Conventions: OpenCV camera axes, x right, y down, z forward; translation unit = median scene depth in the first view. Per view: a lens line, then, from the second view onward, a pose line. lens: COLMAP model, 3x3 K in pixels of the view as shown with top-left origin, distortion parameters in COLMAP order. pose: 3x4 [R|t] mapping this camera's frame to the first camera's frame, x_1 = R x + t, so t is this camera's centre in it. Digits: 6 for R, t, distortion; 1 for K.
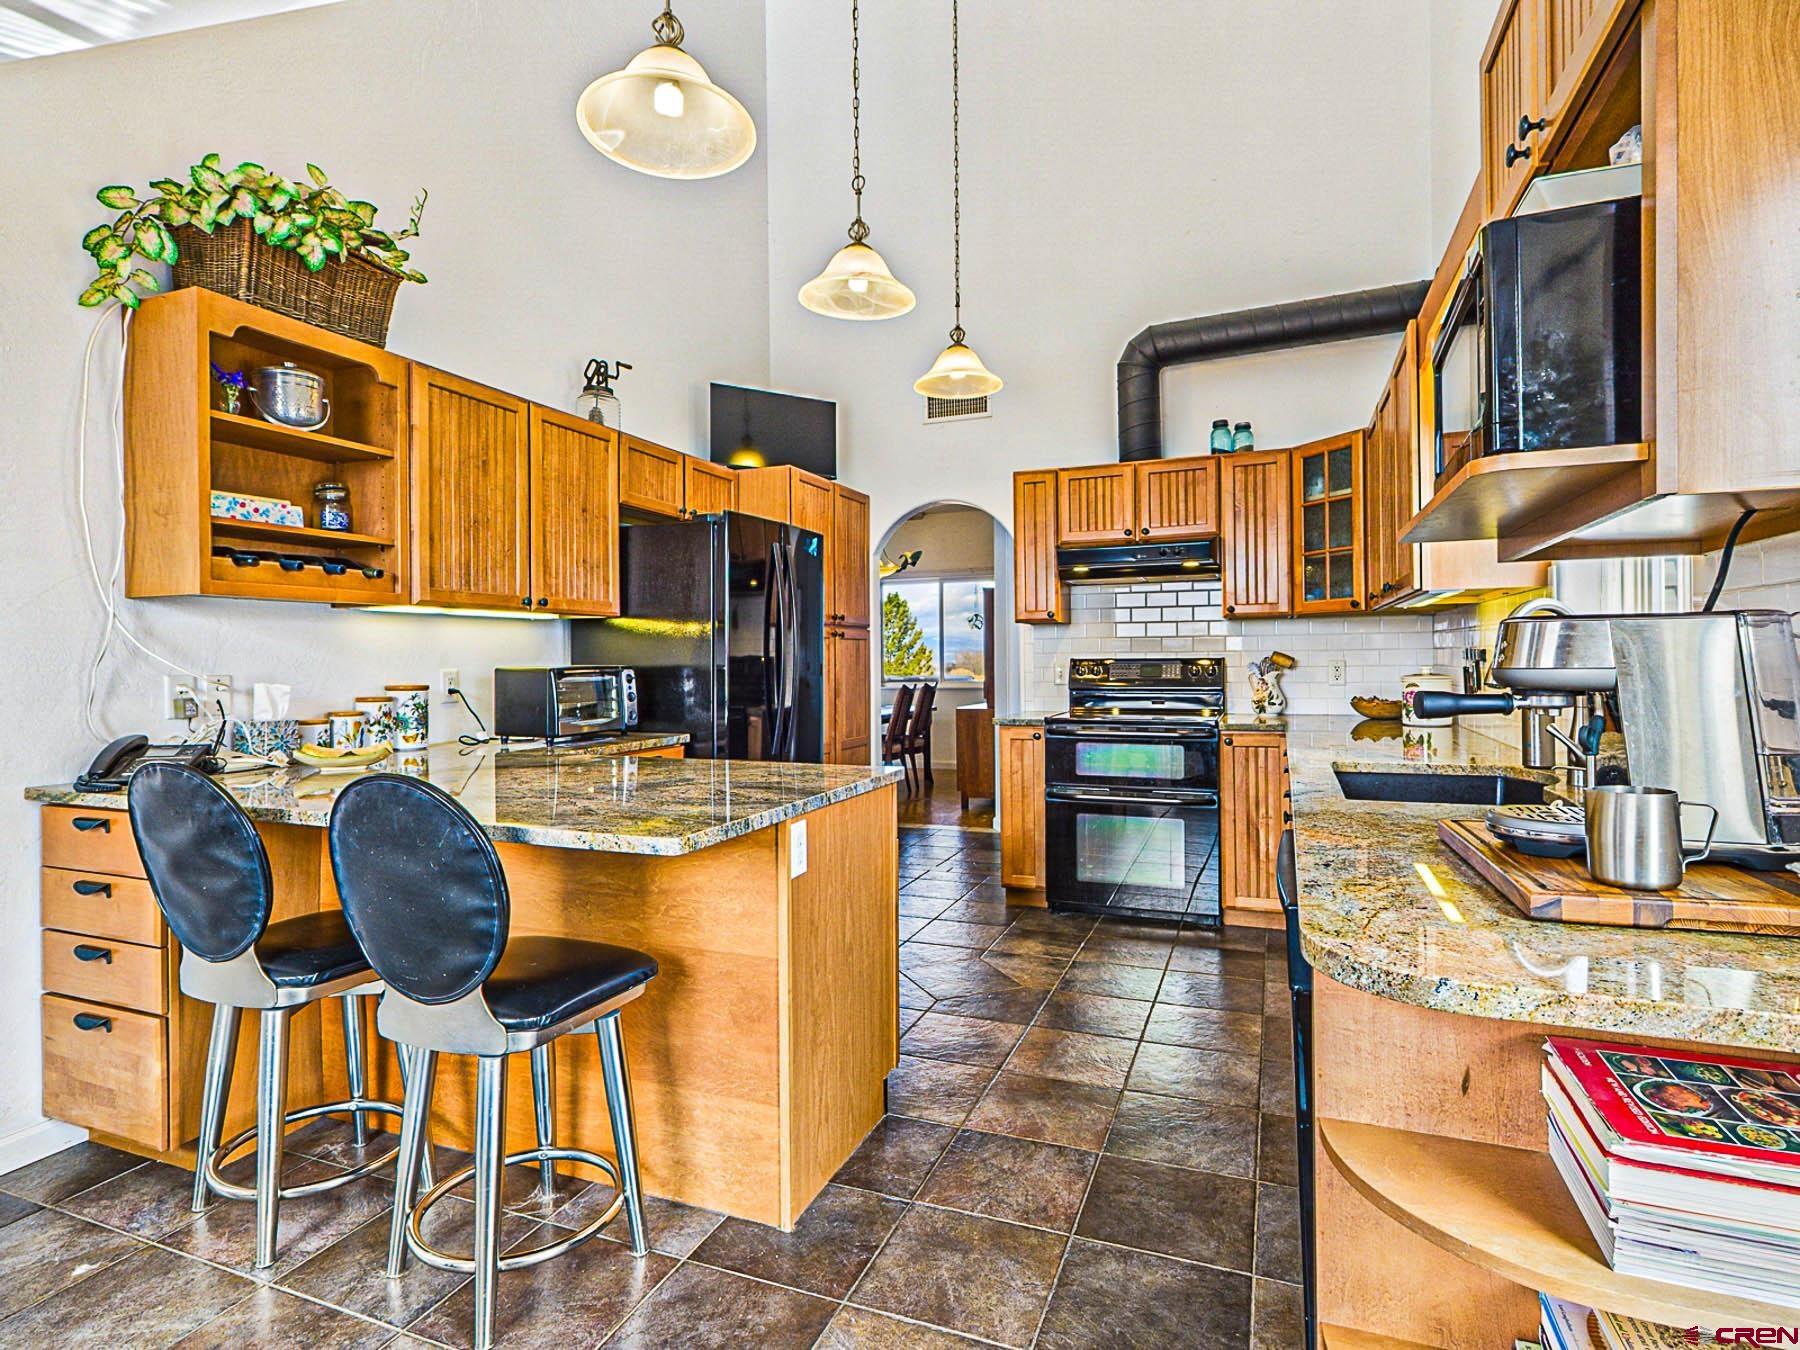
lens RADIAL K [[948.8, 0, 889.3], [0, 948.8, 656.0], [0, 0, 1]] dist [0.001274, 0.000930]
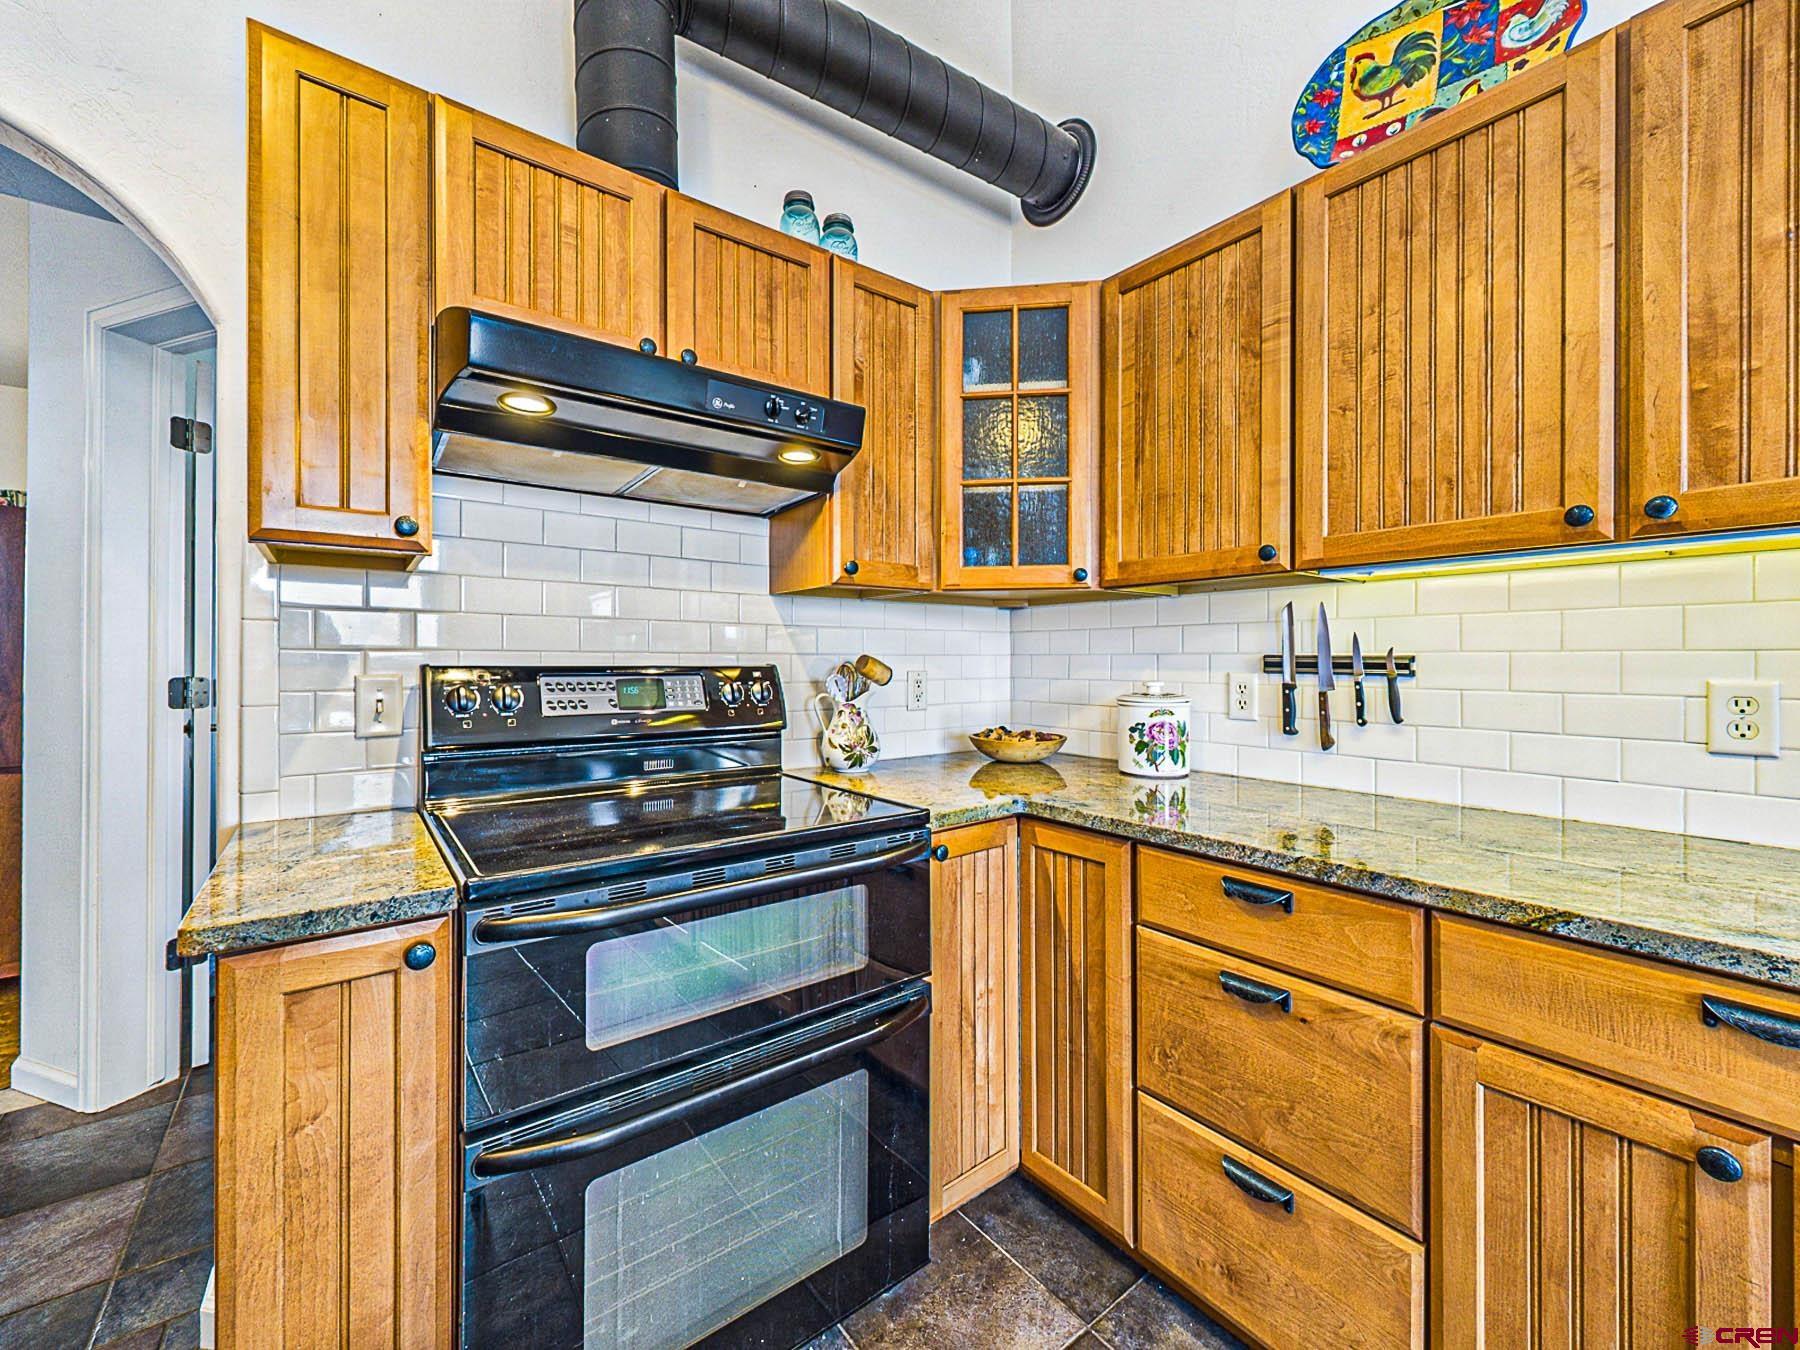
lens RADIAL K [[726.3, 0, 901.8], [0, 726.3, 658.1], [0, 0, 1]] dist [0.001351, 0.000226]
pose [[0.494991, 0.007682, 0.868864, 0.051073], [-0.010059, 0.999945, -0.003110, -0.001900], [-0.868840, -0.007200, 0.495040, 0.917170]]
